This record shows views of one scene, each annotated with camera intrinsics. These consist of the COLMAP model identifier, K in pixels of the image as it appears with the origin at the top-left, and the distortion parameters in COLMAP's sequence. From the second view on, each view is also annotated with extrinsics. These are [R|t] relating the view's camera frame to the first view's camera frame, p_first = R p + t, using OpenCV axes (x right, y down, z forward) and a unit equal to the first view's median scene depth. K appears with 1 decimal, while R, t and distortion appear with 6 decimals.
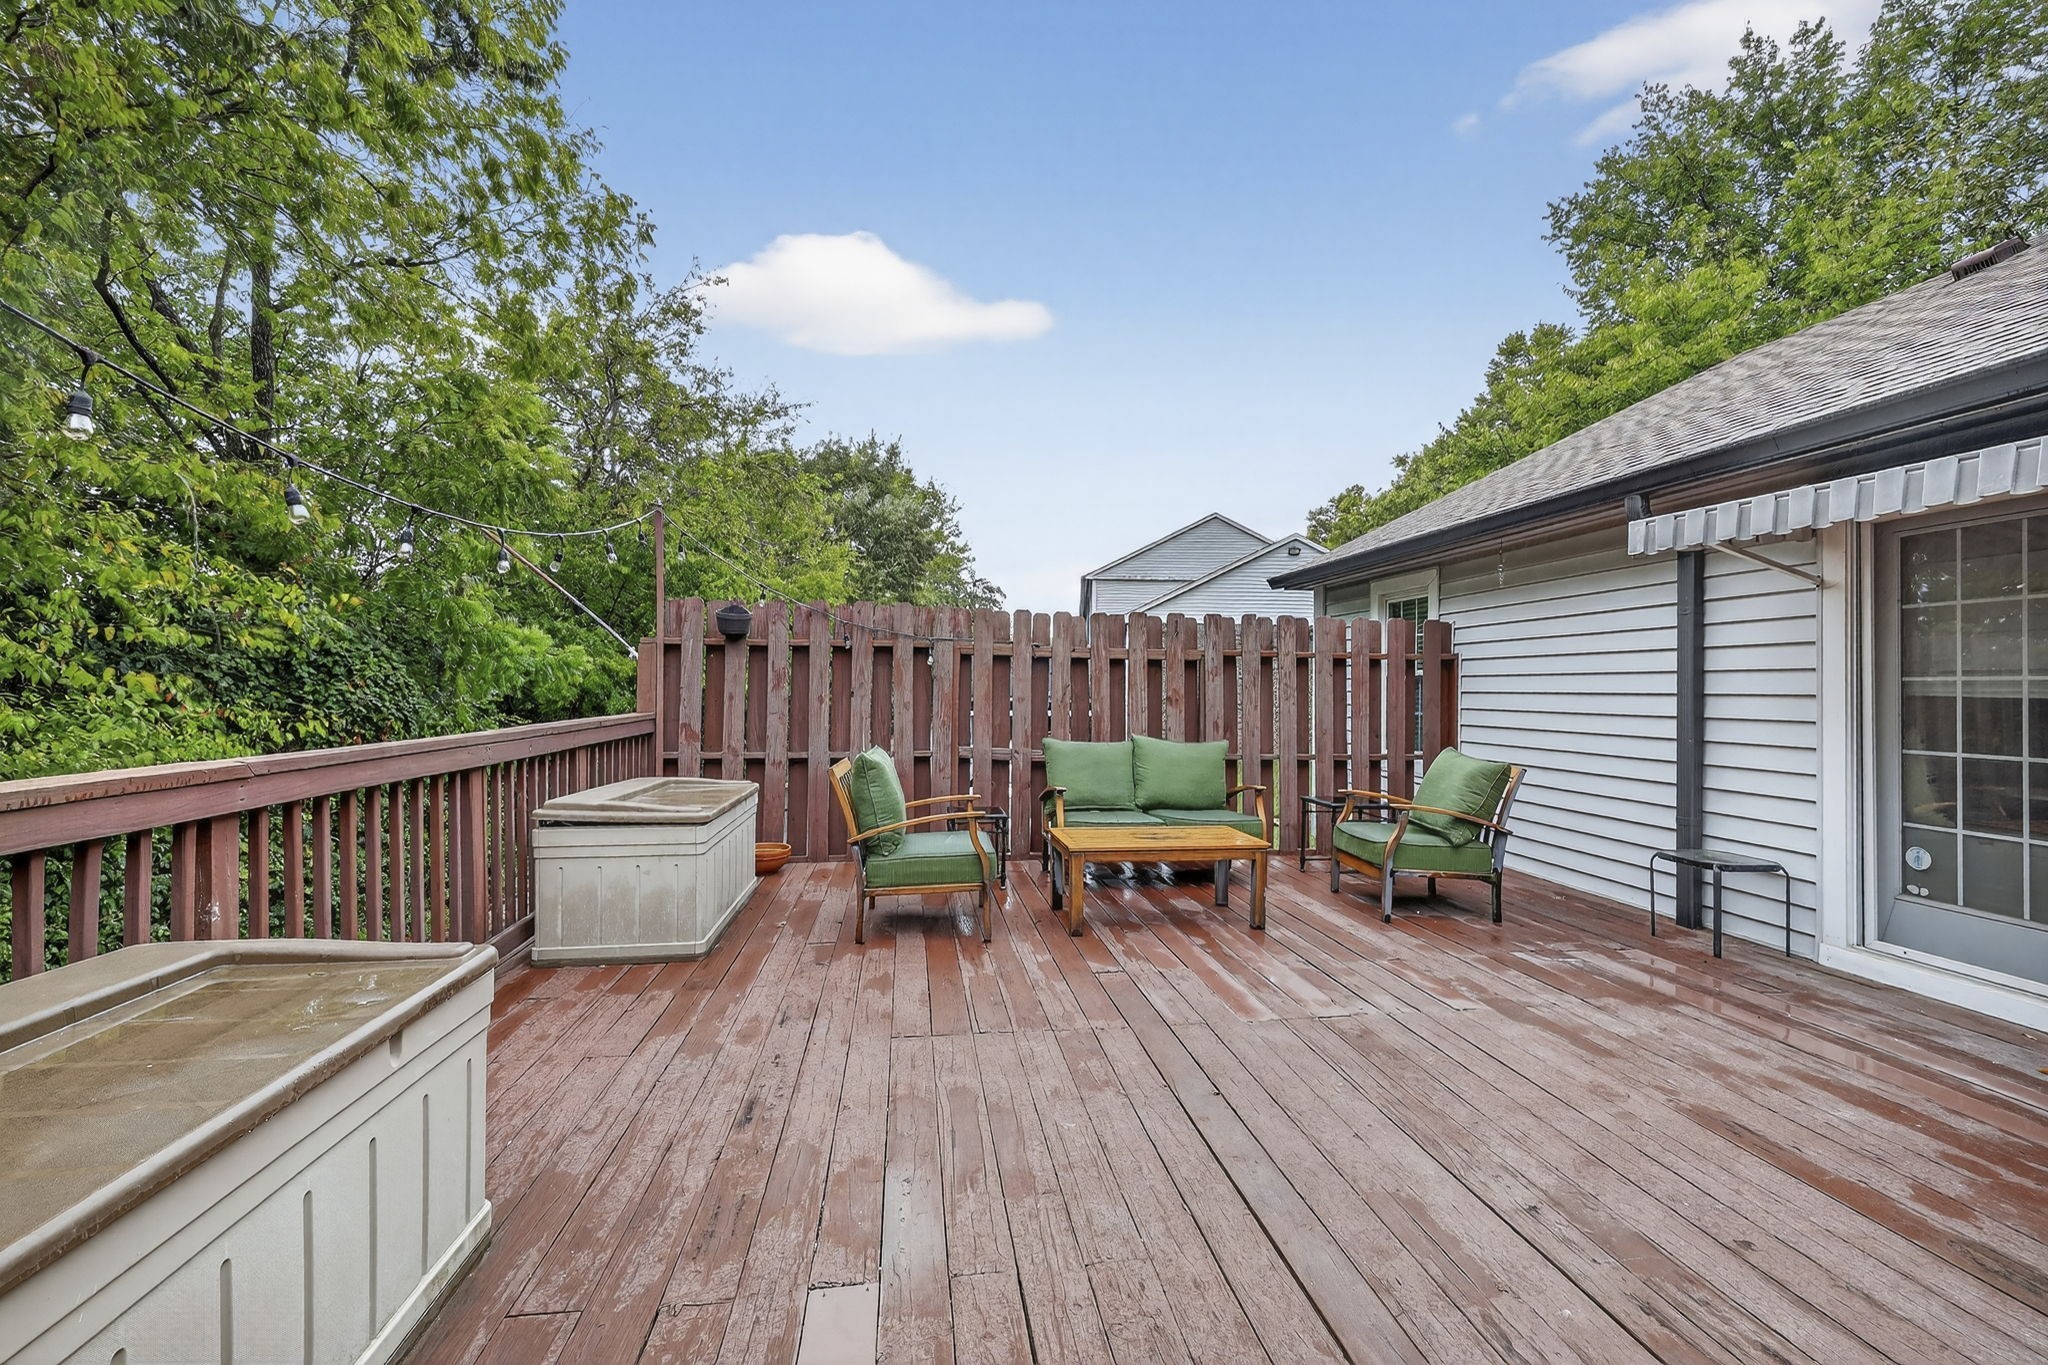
lens RADIAL K [[846.2, 0, 1024.0], [0, 846.2, 682.5], [0, 0, 1]] dist [0.000967, 0.000275]
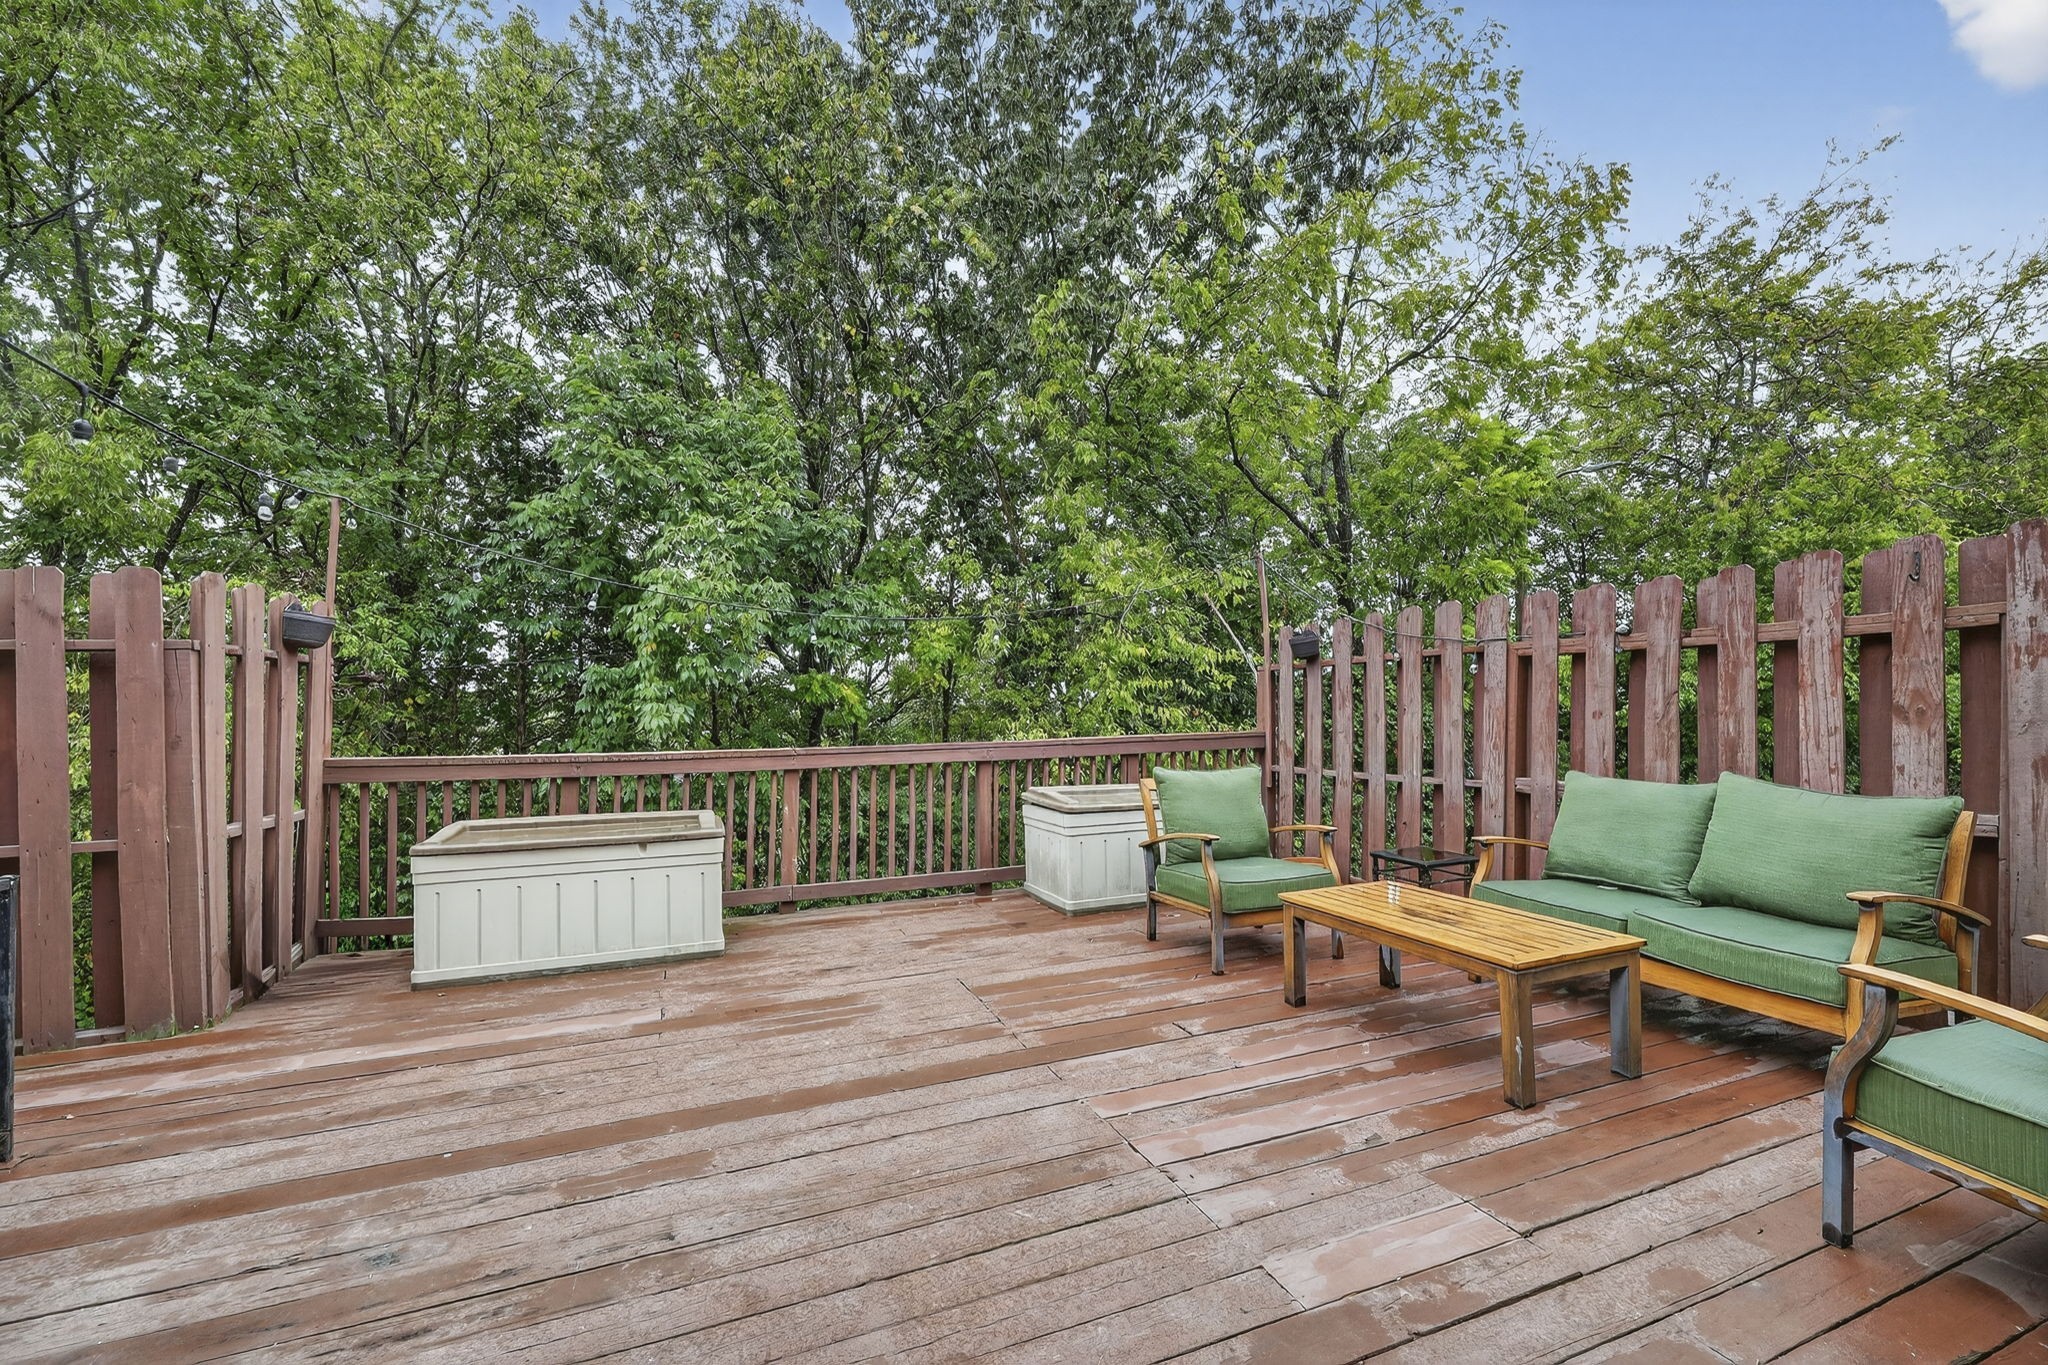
lens RADIAL K [[829.8, 0, 1029.3], [0, 829.8, 721.0], [0, 0, 1]] dist [-0.002142, -0.000212]
pose [[0.244902, -0.008242, -0.969513, 0.893677], [0.024938, 0.999687, -0.002199, 0.024190], [0.969227, -0.023639, 0.245031, 0.648090]]
